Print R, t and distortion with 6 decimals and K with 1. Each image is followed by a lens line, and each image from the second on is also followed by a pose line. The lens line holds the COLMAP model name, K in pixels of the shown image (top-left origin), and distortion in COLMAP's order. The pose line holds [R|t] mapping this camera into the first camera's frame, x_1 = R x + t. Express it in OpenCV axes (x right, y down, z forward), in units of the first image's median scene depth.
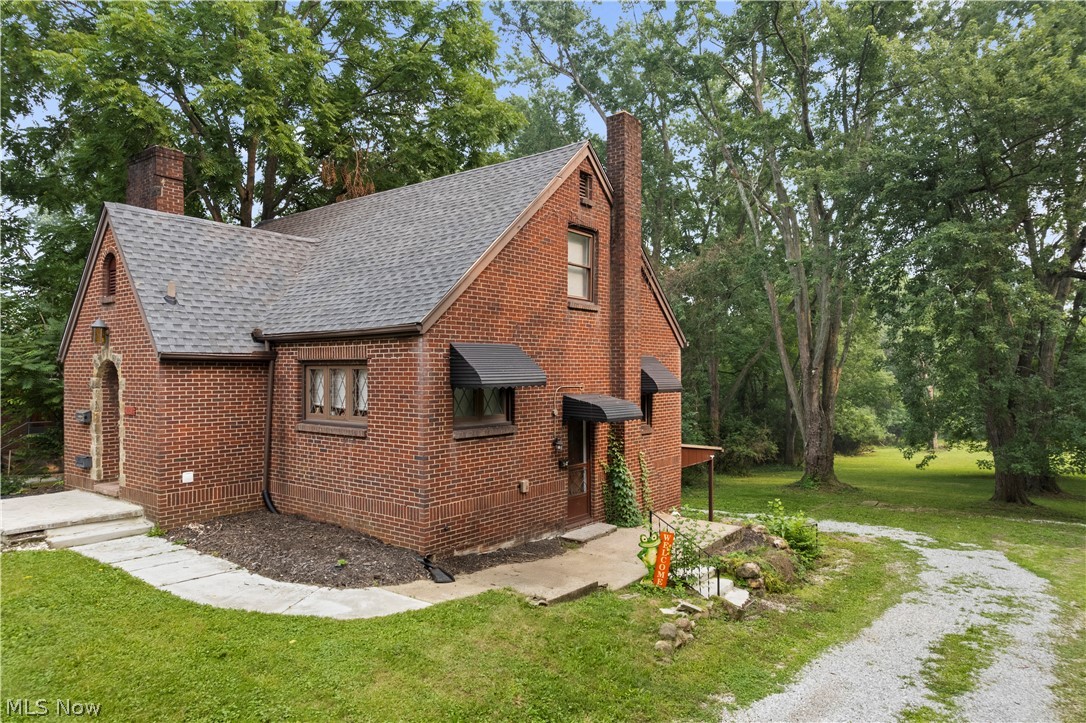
lens RADIAL K [[710.2, 0, 543.8], [0, 710.2, 361.2], [0, 0, 1]] dist [-0.067222, 0.052841]
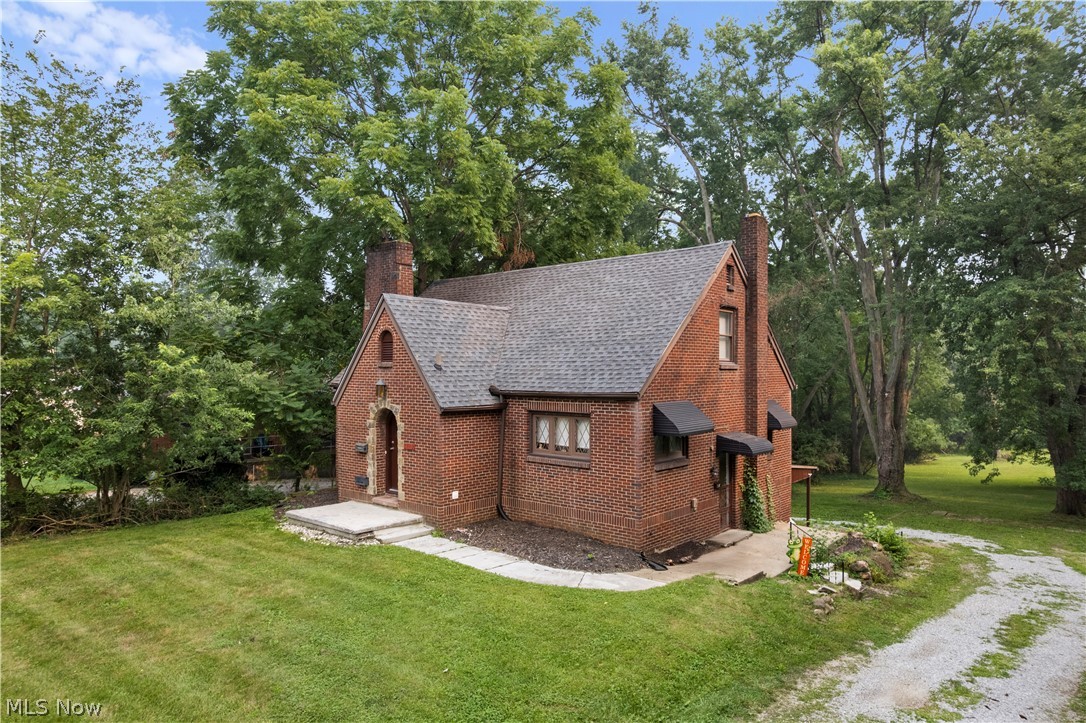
lens RADIAL K [[710.2, 0, 543.2], [0, 710.2, 358.7], [0, 0, 1]] dist [-0.067222, 0.052841]
pose [[0.997744, 0.000143, -0.067135, -0.221111], [-0.000397, 0.999993, -0.003766, -0.095434], [0.067134, 0.003784, 0.997737, -0.378990]]
